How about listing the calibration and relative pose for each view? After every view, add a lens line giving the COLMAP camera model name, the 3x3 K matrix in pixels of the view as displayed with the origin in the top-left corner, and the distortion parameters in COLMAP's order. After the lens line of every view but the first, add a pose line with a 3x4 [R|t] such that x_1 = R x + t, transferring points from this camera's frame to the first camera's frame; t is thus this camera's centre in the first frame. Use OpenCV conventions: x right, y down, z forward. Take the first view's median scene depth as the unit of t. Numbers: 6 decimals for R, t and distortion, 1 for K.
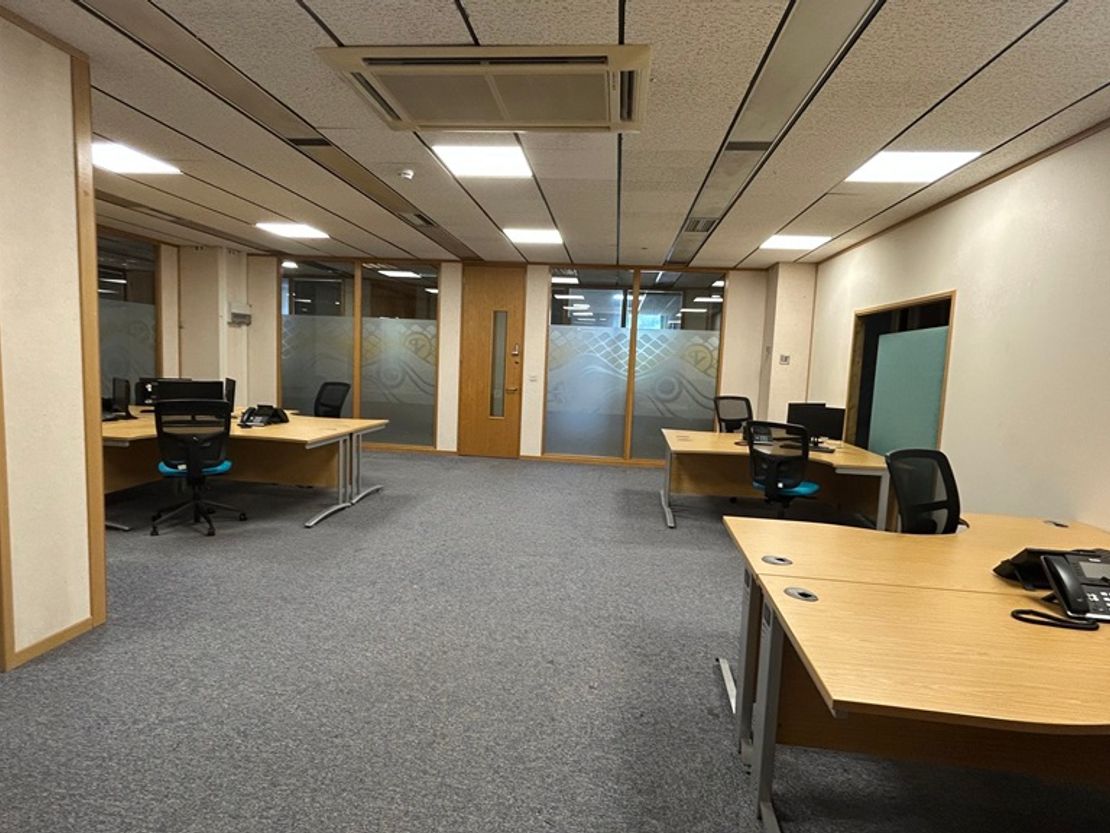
lens RADIAL K [[598.4, 0, 553.6], [0, 598.4, 417.1], [0, 0, 1]] dist [-0.001474, -0.000438]
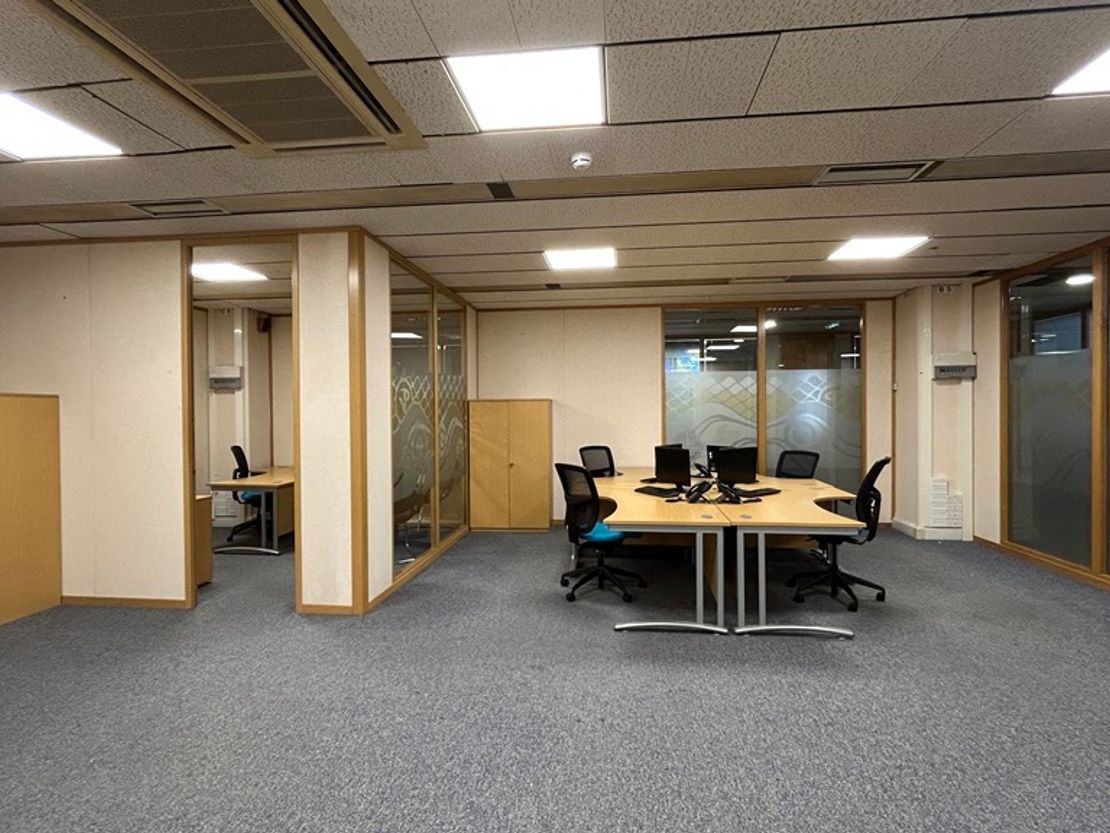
lens RADIAL K [[598.4, 0, 554.4], [0, 598.4, 415.6], [0, 0, 1]] dist [-0.001474, -0.000438]
pose [[-0.008556, -0.036869, -0.999284, 0.326037], [-0.088663, 0.995412, -0.035967, -0.053694], [0.996025, 0.088291, -0.011785, 0.715375]]
